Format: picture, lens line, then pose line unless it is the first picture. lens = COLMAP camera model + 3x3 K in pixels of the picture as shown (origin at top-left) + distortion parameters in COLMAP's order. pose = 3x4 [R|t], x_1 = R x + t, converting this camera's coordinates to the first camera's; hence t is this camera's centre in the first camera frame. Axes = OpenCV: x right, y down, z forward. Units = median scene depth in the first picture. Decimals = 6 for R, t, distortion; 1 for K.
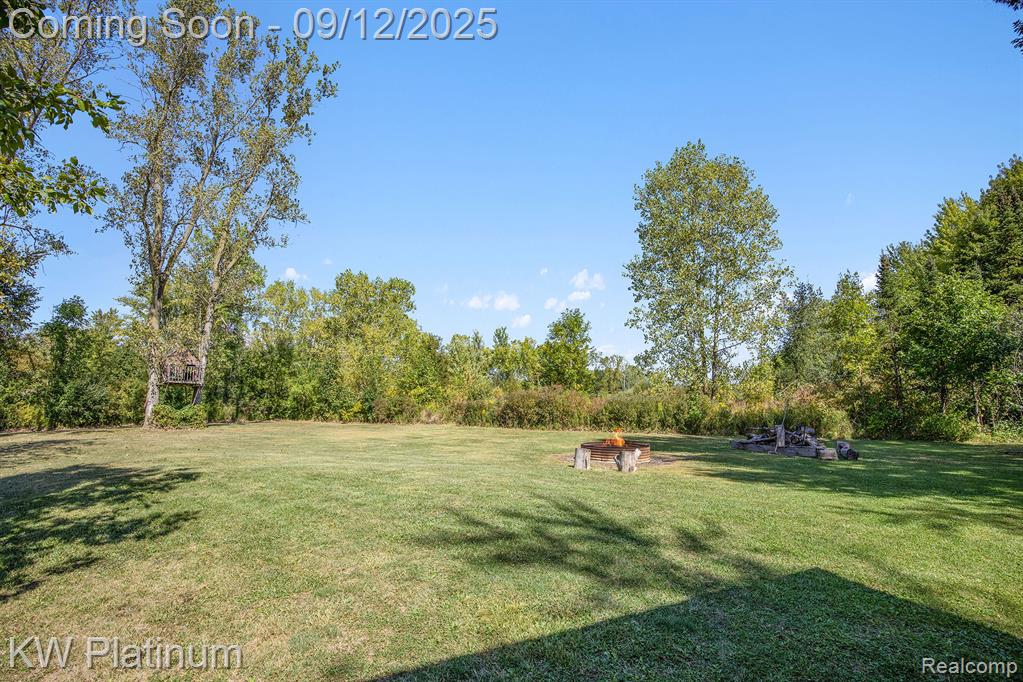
lens RADIAL K [[450.4, 0, 516.4], [0, 450.4, 363.2], [0, 0, 1]] dist [-0.029384, 0.000007]
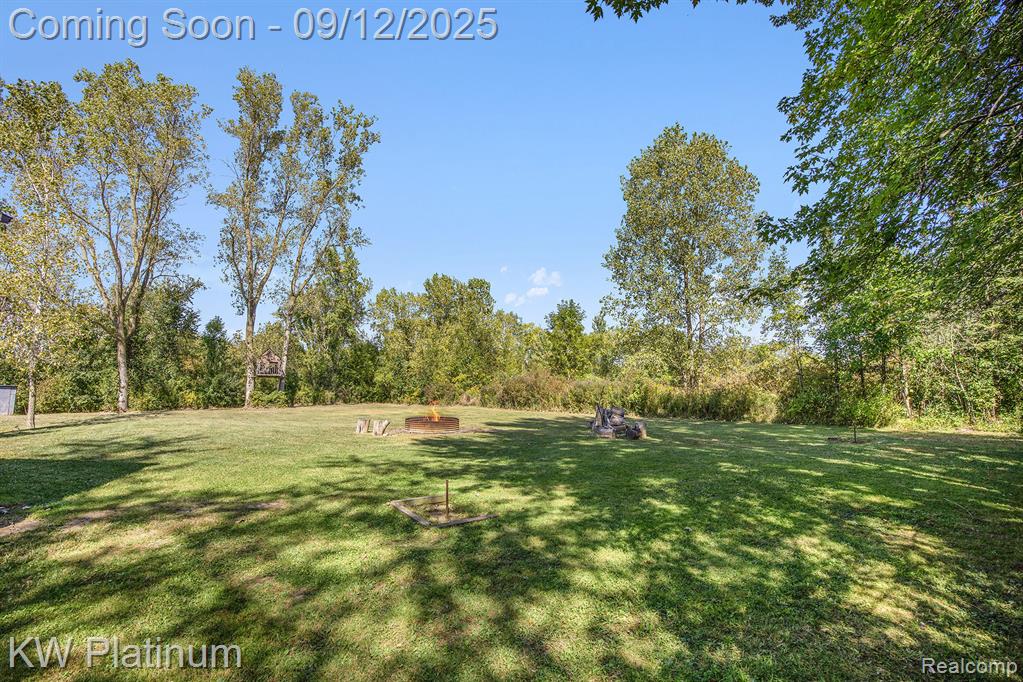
lens RADIAL K [[450.4, 0, 516.4], [0, 450.4, 363.2], [0, 0, 1]] dist [-0.029384, 0.000007]
pose [[0.944627, -0.025491, -0.327153, 0.360253], [0.036330, 0.998973, 0.027061, -0.003032], [0.326127, -0.037448, 0.944584, -0.062892]]
